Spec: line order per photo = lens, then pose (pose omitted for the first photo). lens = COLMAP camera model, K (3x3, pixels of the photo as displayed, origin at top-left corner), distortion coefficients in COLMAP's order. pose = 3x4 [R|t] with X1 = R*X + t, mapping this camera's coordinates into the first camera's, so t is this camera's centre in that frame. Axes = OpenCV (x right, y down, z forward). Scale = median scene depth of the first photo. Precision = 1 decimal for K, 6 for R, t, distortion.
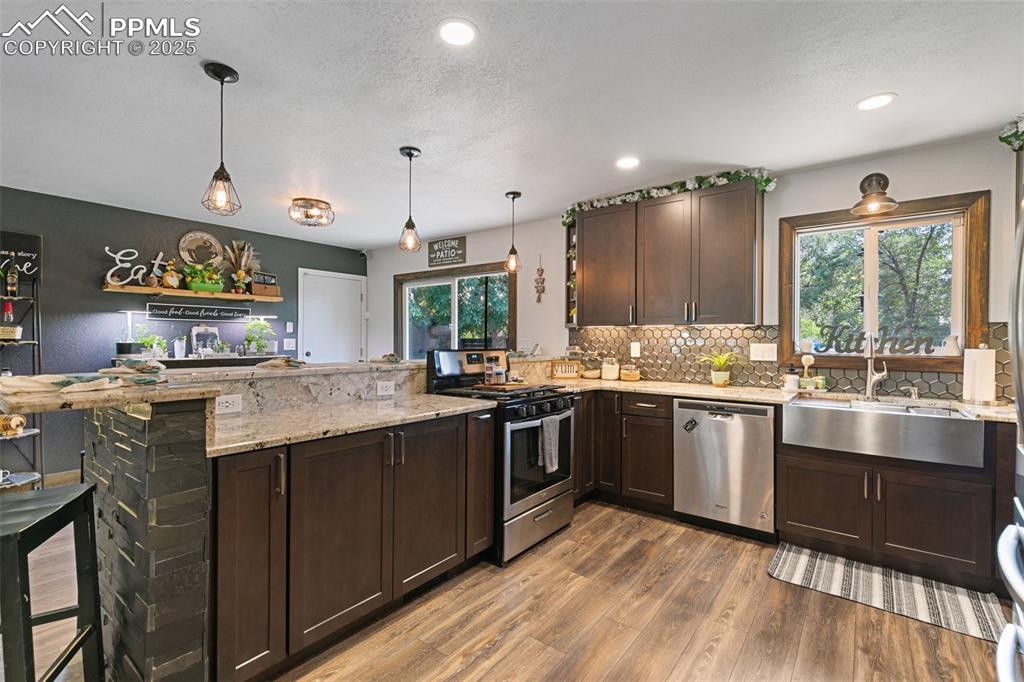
lens RADIAL K [[455.8, 0, 513.5], [0, 455.8, 341.8], [0, 0, 1]] dist [0.008466, -0.003343]
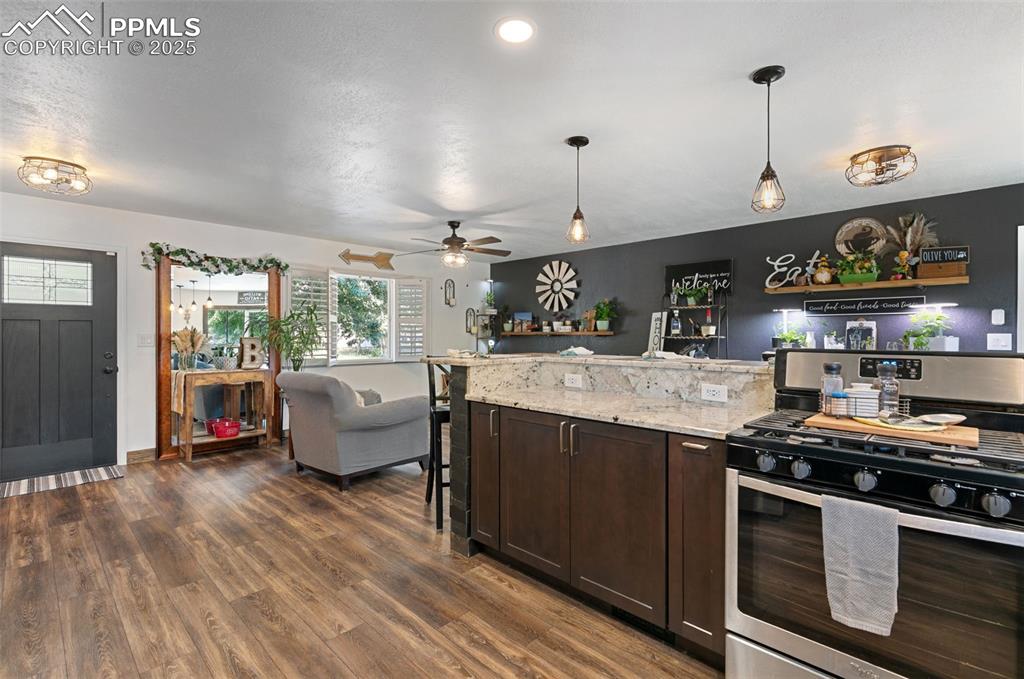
lens RADIAL K [[471.7, 0, 515.4], [0, 471.7, 334.0], [0, 0, 1]] dist [0.009755, -0.001299]
pose [[-0.114982, -0.004504, -0.993357, 0.491736], [-0.006618, 0.999971, -0.003768, 0.001183], [0.993346, 0.006140, -0.115009, 0.599709]]
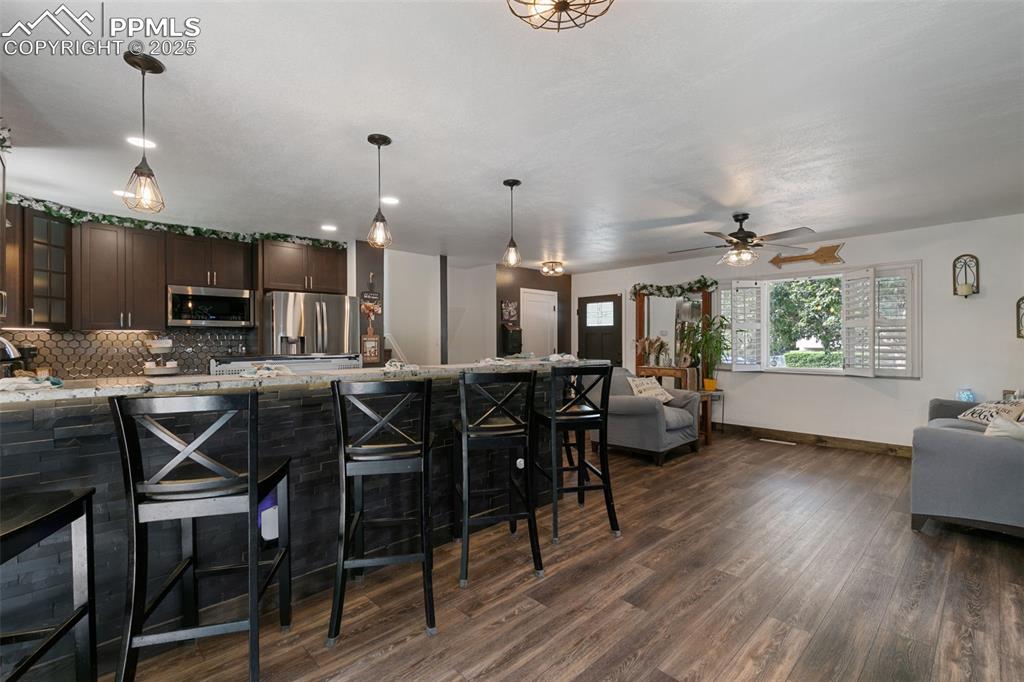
lens RADIAL K [[455.8, 0, 510.8], [0, 455.8, 334.7], [0, 0, 1]] dist [0.008466, -0.003343]
pose [[-0.986056, -0.000931, 0.166408, -0.568657], [-0.002144, 0.999972, -0.007113, -0.010177], [-0.166397, -0.007371, -0.986031, 1.623558]]
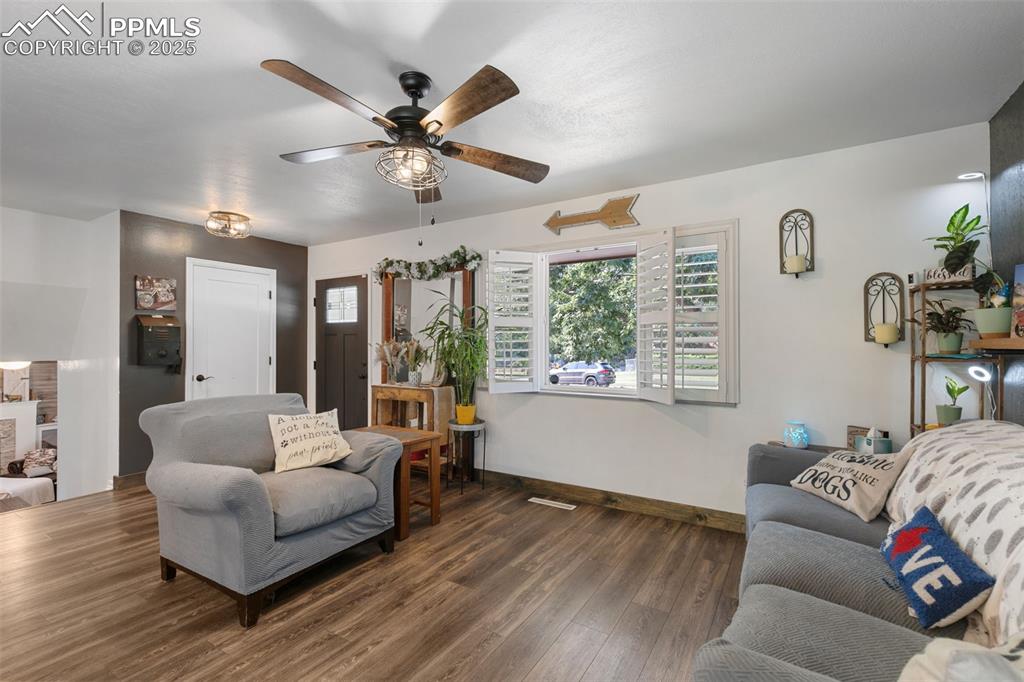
lens RADIAL K [[471.7, 0, 505.5], [0, 471.7, 332.3], [0, 0, 1]] dist [0.009755, -0.001299]
pose [[-0.996099, -0.006704, -0.087993, -1.061952], [-0.004805, 0.999751, -0.021769, -0.007901], [0.088117, -0.021261, -0.995883, 0.878962]]
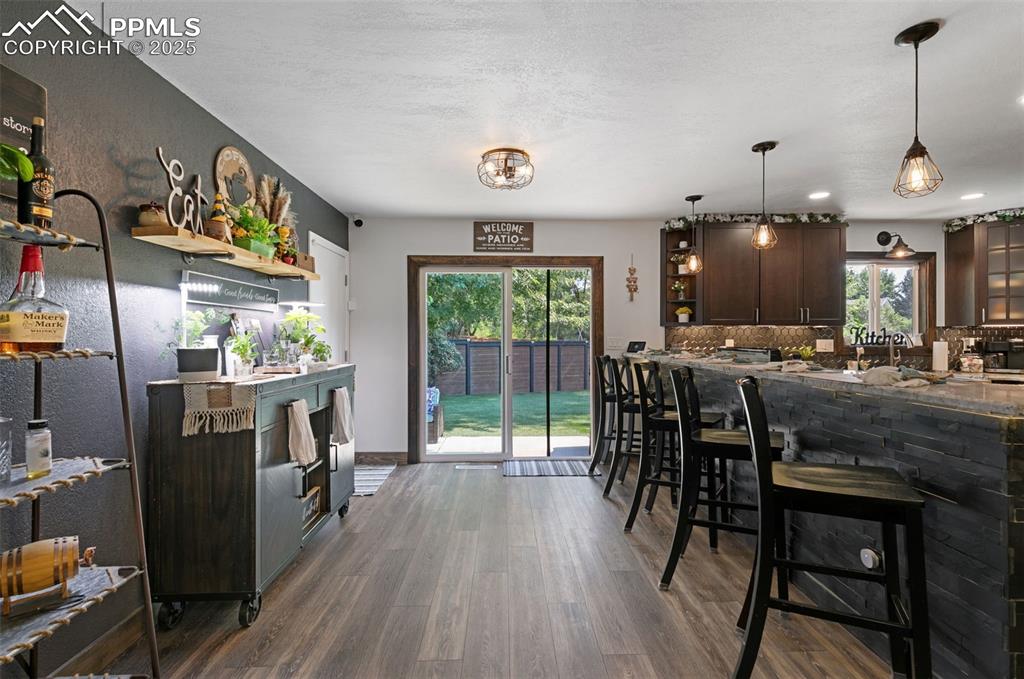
lens RADIAL K [[471.7, 0, 518.0], [0, 471.7, 332.0], [0, 0, 1]] dist [0.009755, -0.001299]
pose [[0.778279, 0.002278, 0.627914, -1.107401], [0.008799, 0.999856, -0.014534, -0.006796], [-0.627857, 0.016837, 0.778147, 0.473423]]
